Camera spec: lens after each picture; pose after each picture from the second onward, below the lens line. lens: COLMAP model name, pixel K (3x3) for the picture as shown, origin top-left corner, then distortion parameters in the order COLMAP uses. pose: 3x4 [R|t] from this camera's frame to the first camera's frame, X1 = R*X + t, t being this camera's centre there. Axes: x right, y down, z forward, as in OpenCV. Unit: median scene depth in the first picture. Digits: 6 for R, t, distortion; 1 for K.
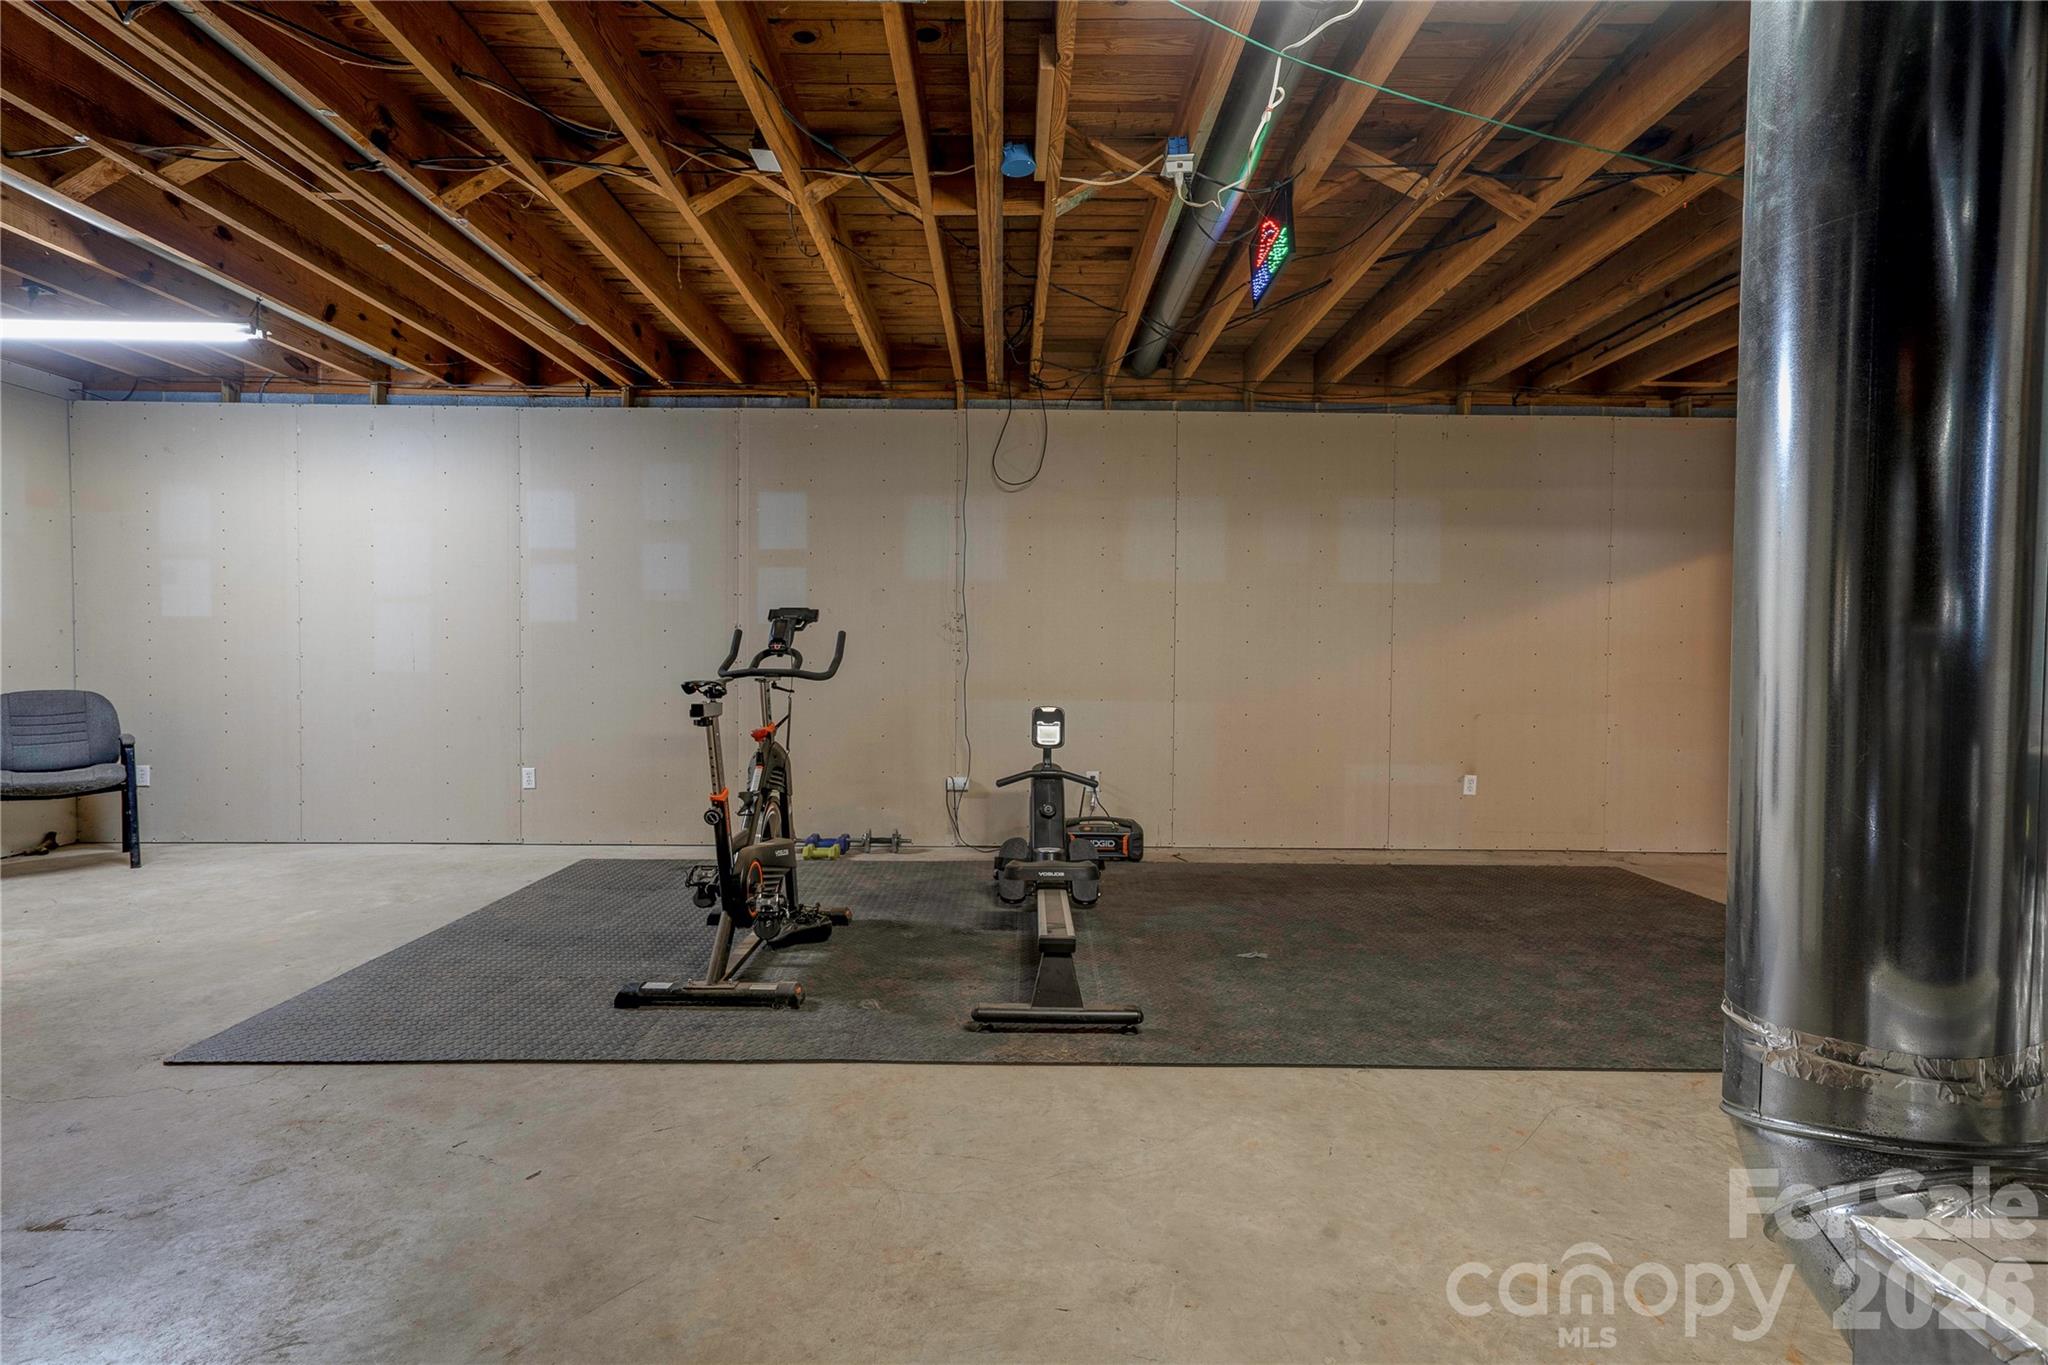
lens RADIAL K [[899.8, 0, 1018.6], [0, 899.8, 679.4], [0, 0, 1]] dist [-0.001316, -0.000073]
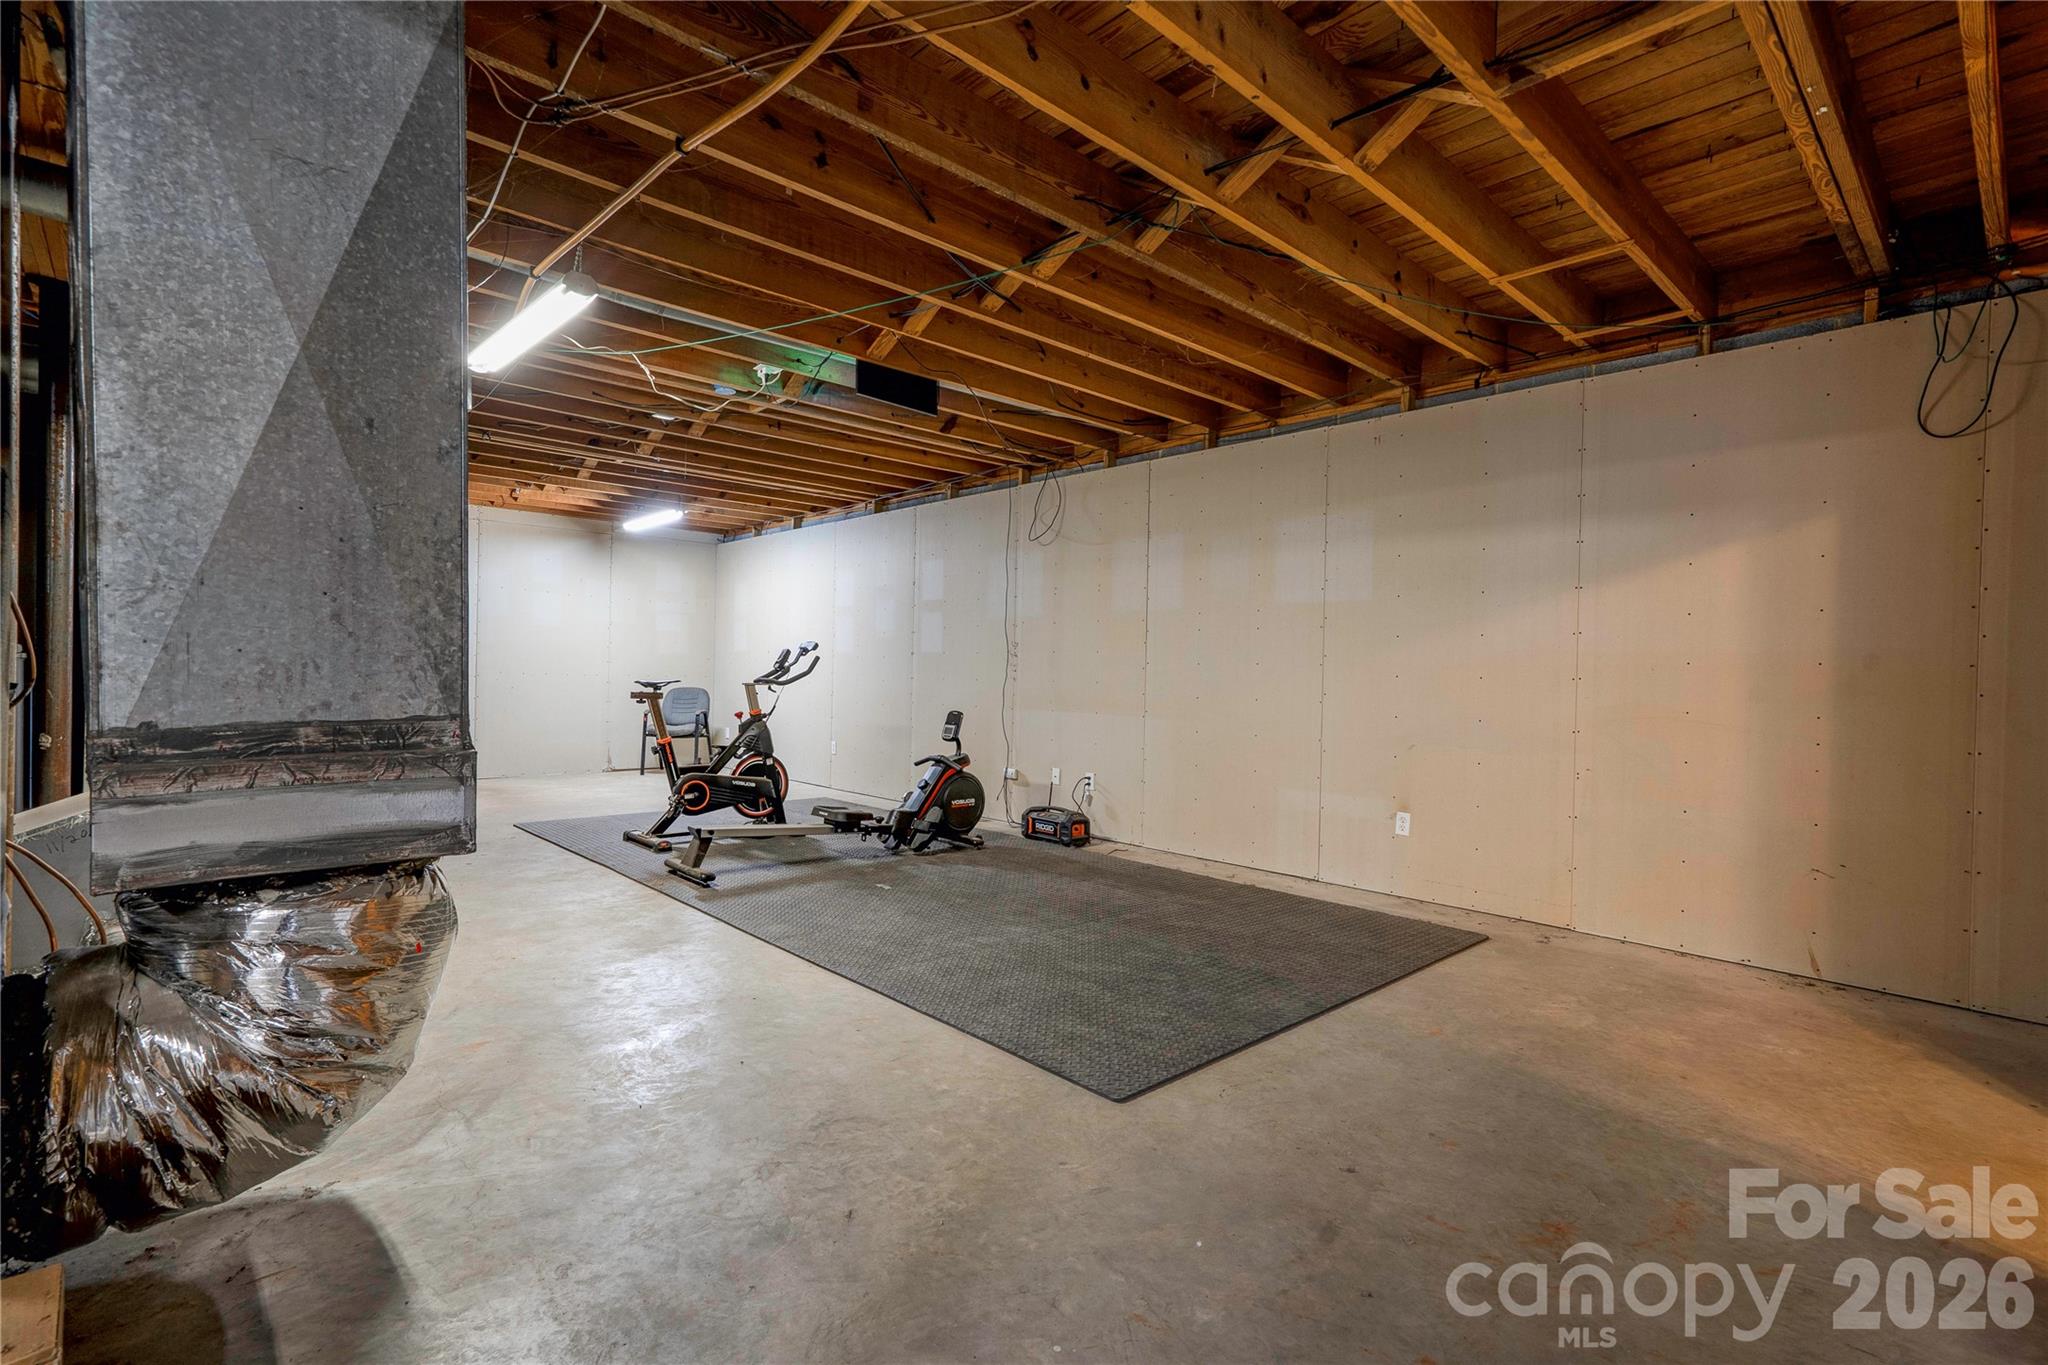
lens RADIAL K [[948.5, 0, 1022.1], [0, 948.5, 677.0], [0, 0, 1]] dist [-0.003667, 0.006919]
pose [[0.677271, 0.010861, -0.735653, 0.939636], [-0.021656, 0.999752, -0.005177, -0.015966], [0.735415, 0.019437, 0.677339, 0.078908]]
